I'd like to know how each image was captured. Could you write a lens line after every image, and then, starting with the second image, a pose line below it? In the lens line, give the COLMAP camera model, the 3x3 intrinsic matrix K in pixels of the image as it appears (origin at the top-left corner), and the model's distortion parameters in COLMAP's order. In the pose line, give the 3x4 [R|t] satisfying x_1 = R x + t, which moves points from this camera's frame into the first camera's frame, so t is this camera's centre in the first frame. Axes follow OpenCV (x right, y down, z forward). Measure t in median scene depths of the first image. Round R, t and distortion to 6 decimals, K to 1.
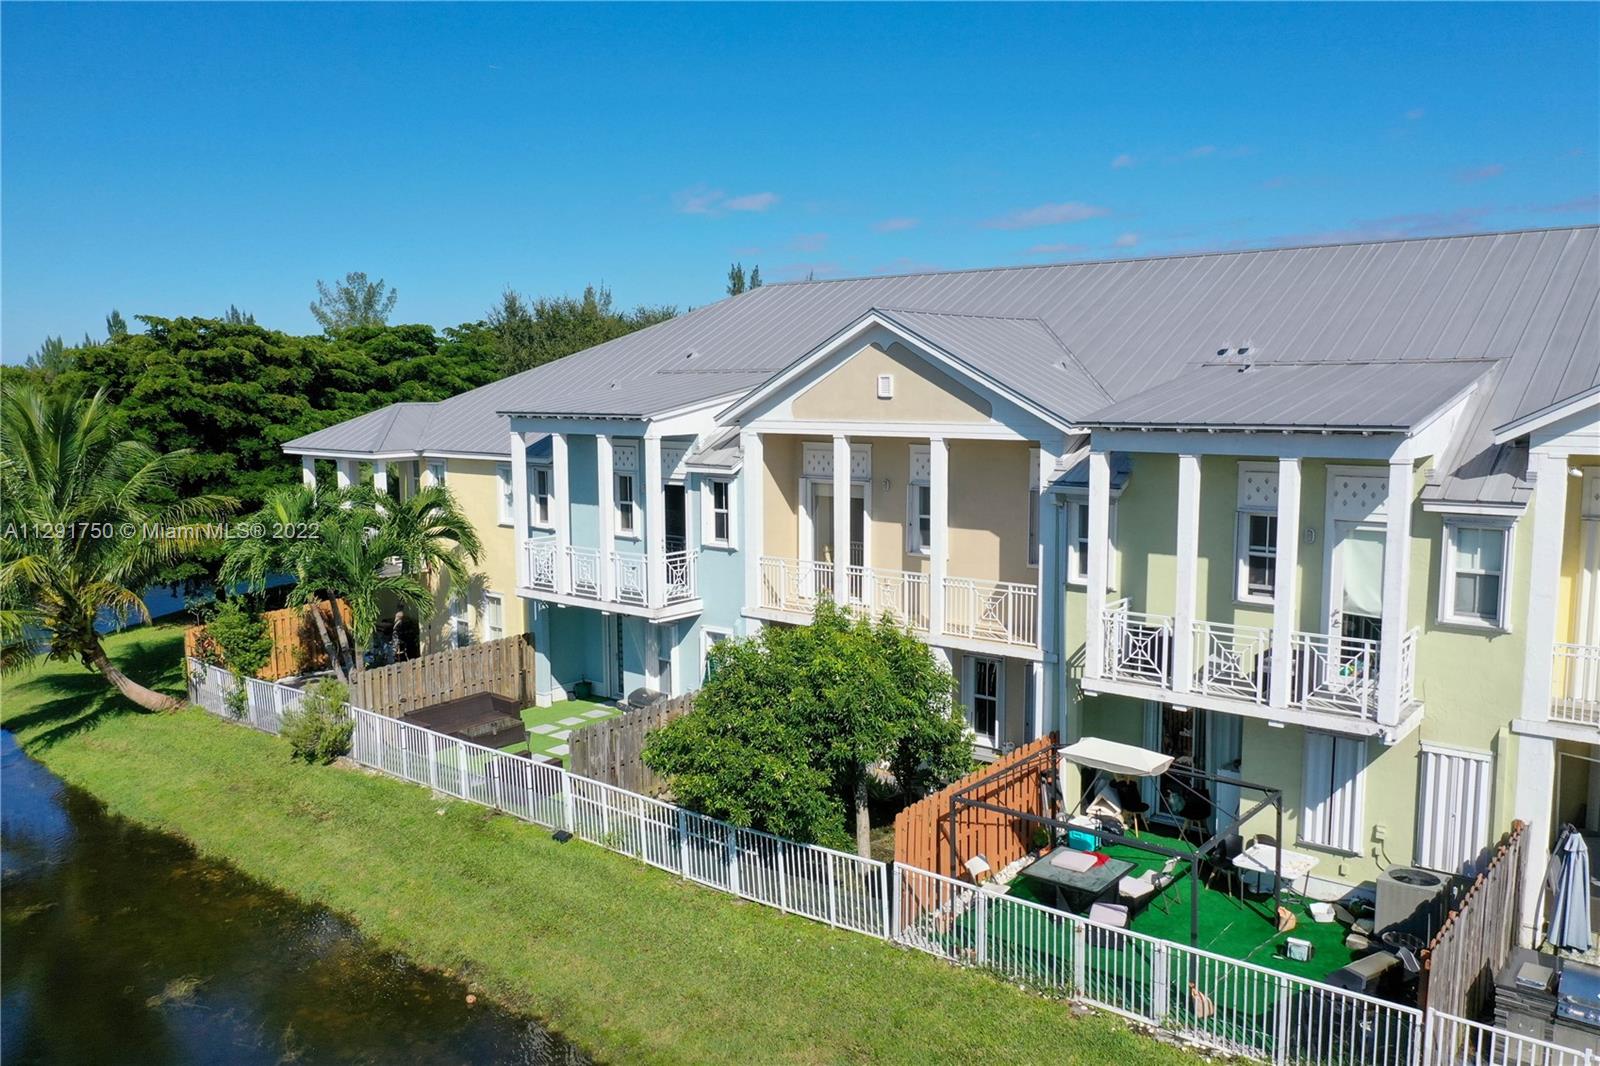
lens RADIAL K [[1259.1, 0, 804.3], [0, 1259.1, 544.3], [0, 0, 1]] dist [-0.010994, 0.013897]
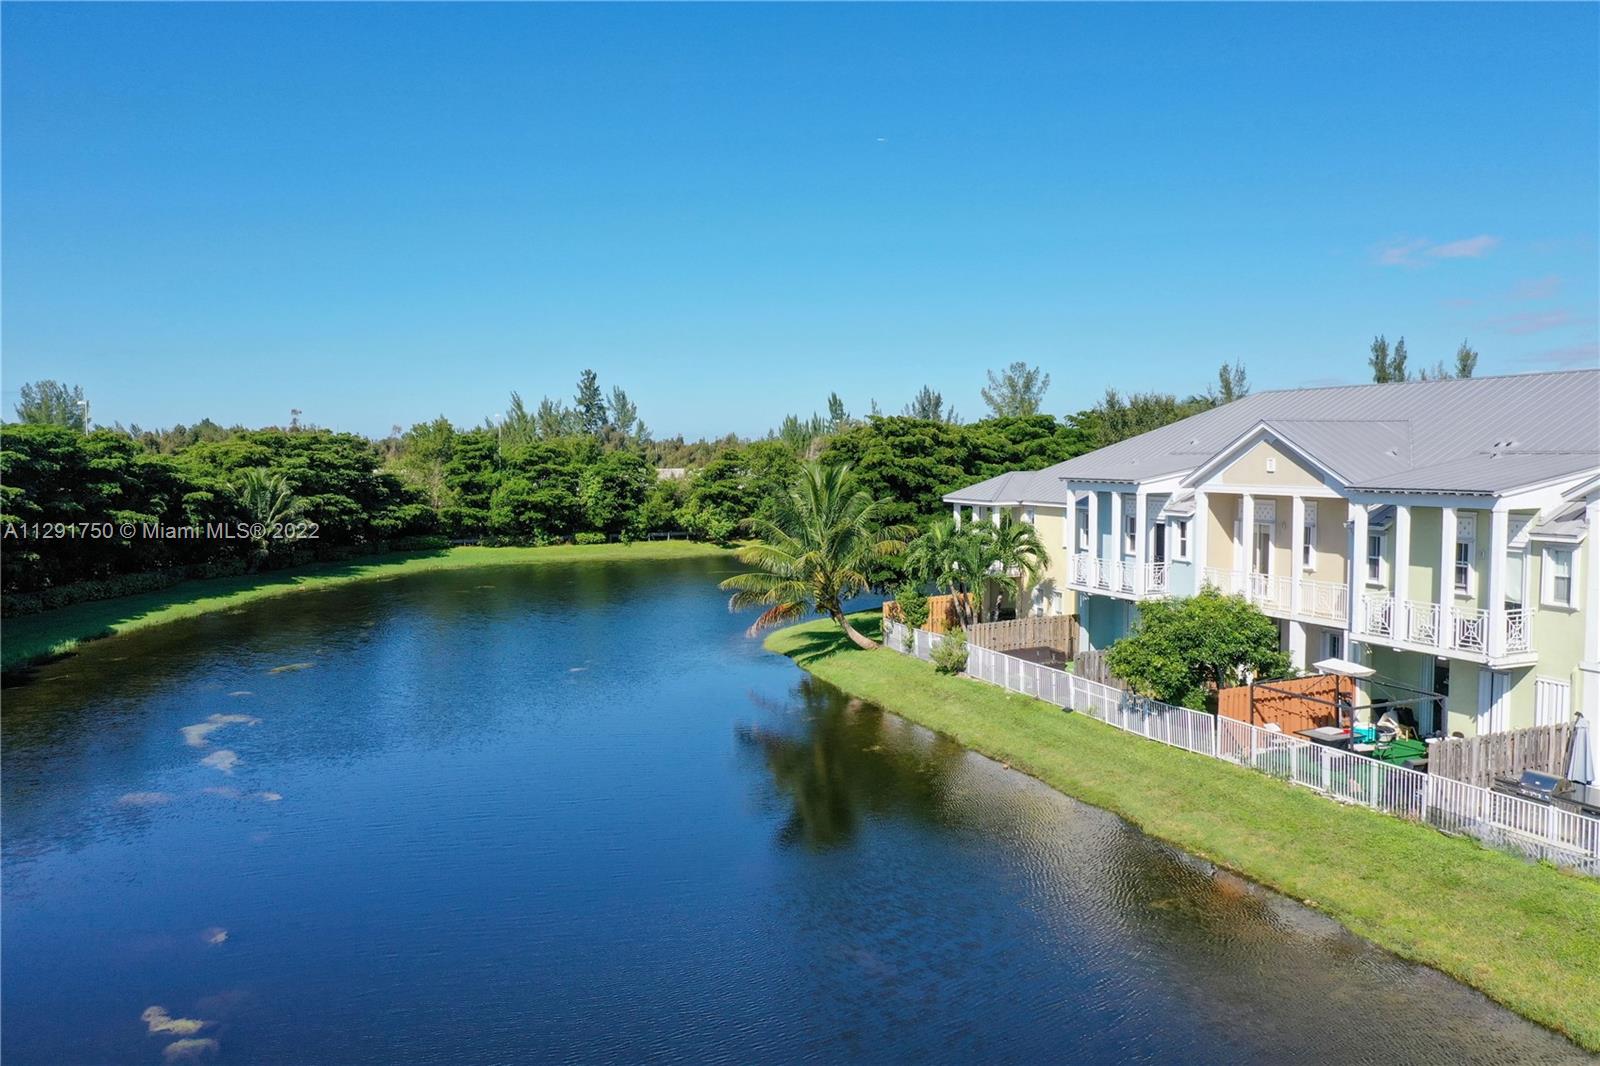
lens RADIAL K [[1259.1, 0, 798.2], [0, 1259.1, 537.0], [0, 0, 1]] dist [-0.010994, 0.013897]
pose [[0.867341, 0.033789, -0.496566, 0.322160], [-0.062330, 0.997212, -0.041015, 0.071424], [0.493796, 0.066525, 0.867030, -0.695706]]
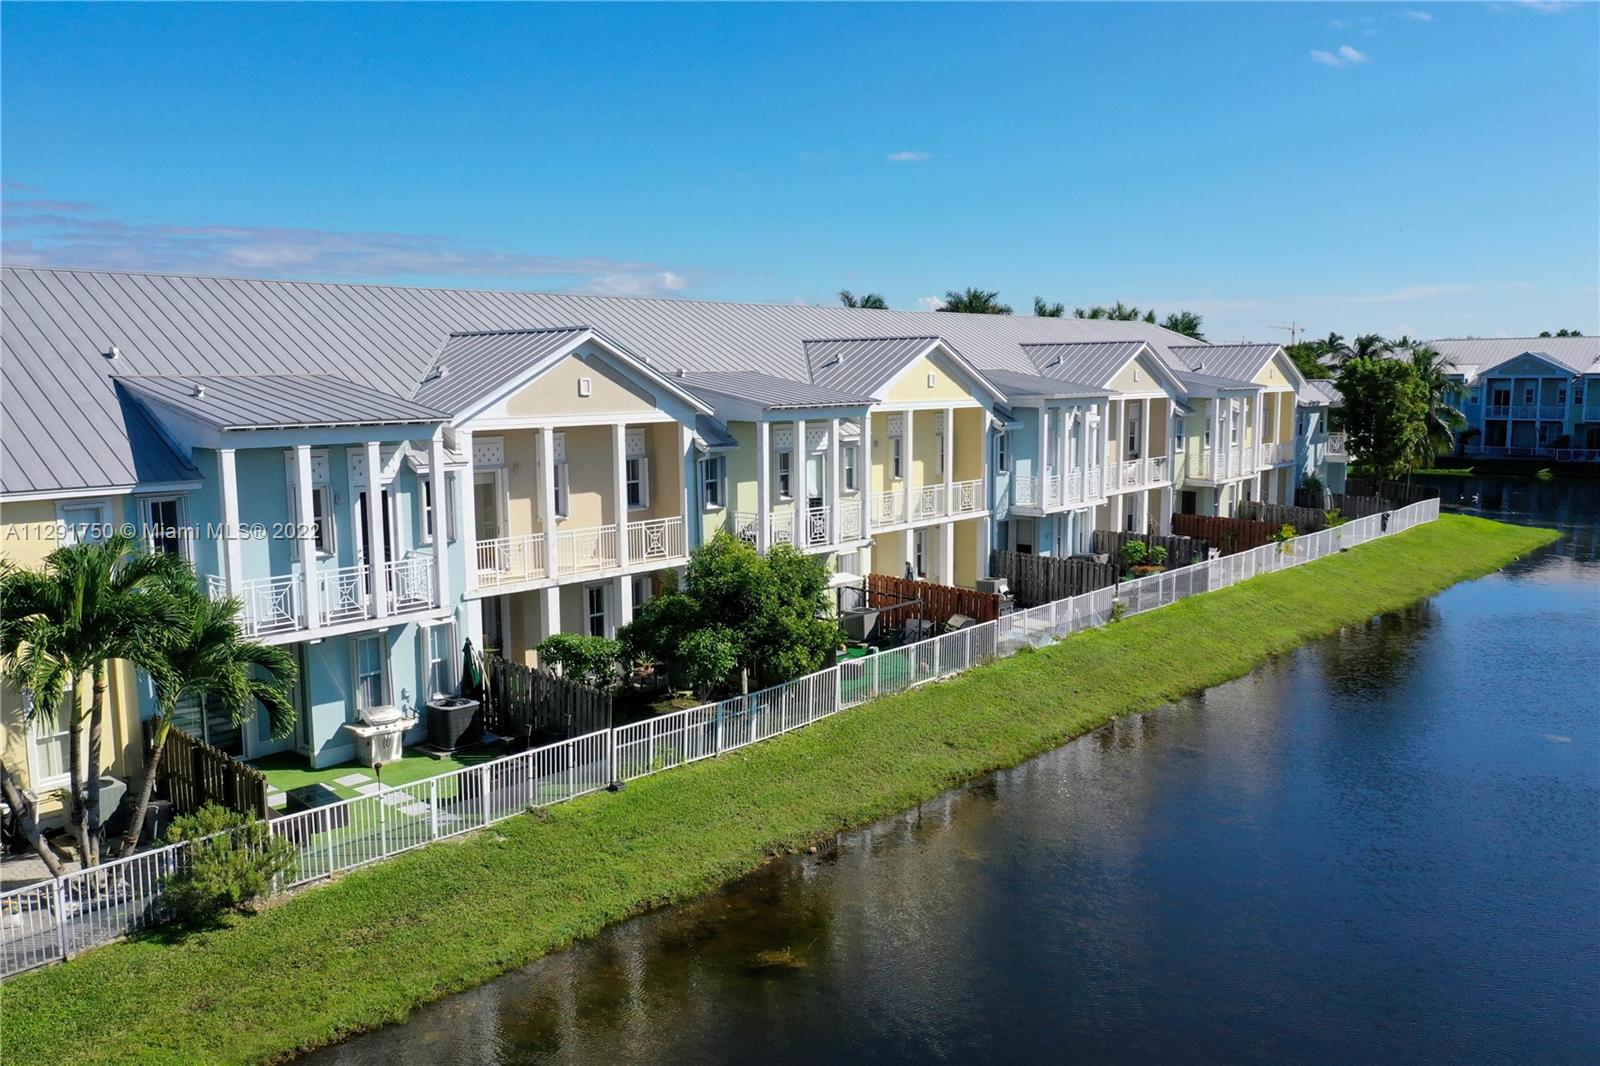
lens RADIAL K [[1259.1, 0, 809.6], [0, 1259.1, 565.1], [0, 0, 1]] dist [-0.010994, 0.013897]
pose [[0.036950, -0.149618, 0.988053, -1.128049], [0.128937, 0.981178, 0.143756, -0.092384], [-0.990964, 0.122085, 0.055545, 0.652472]]
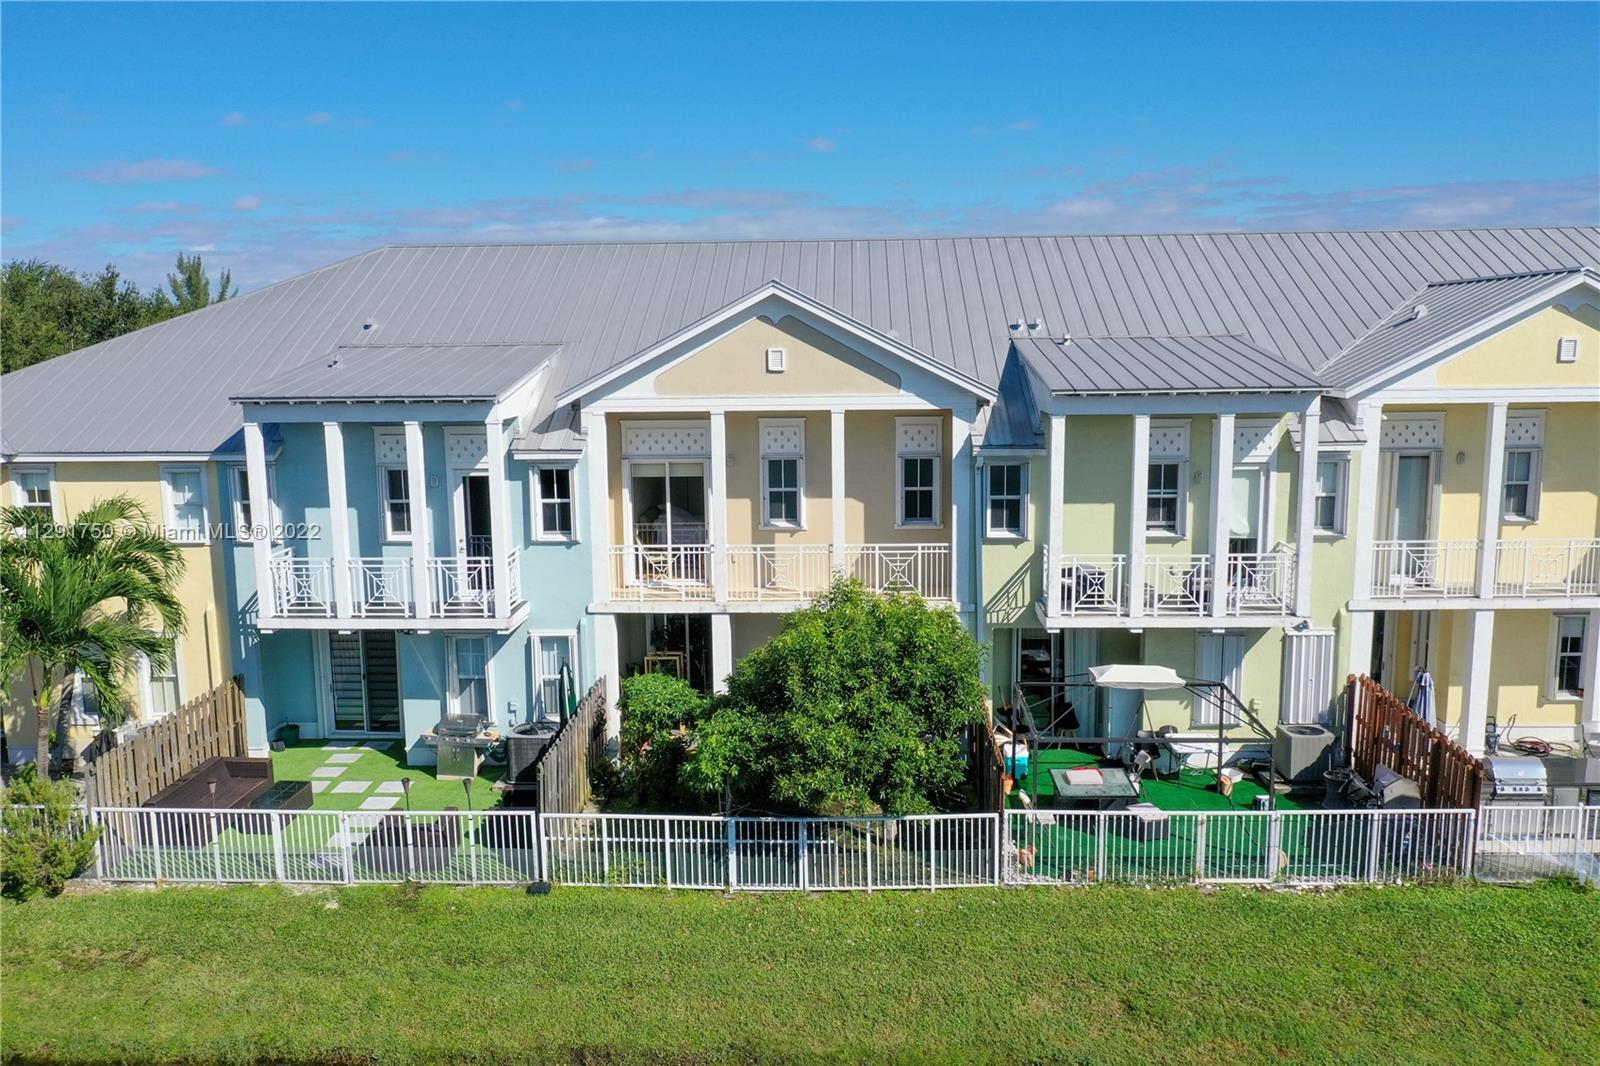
lens RADIAL K [[1259.1, 0, 804.8], [0, 1259.1, 545.4], [0, 0, 1]] dist [-0.010994, 0.013897]
pose [[0.795540, -0.102150, 0.597228, -0.475121], [0.083988, 0.994762, 0.058267, -0.032702], [-0.600052, 0.003806, 0.799952, 0.176534]]
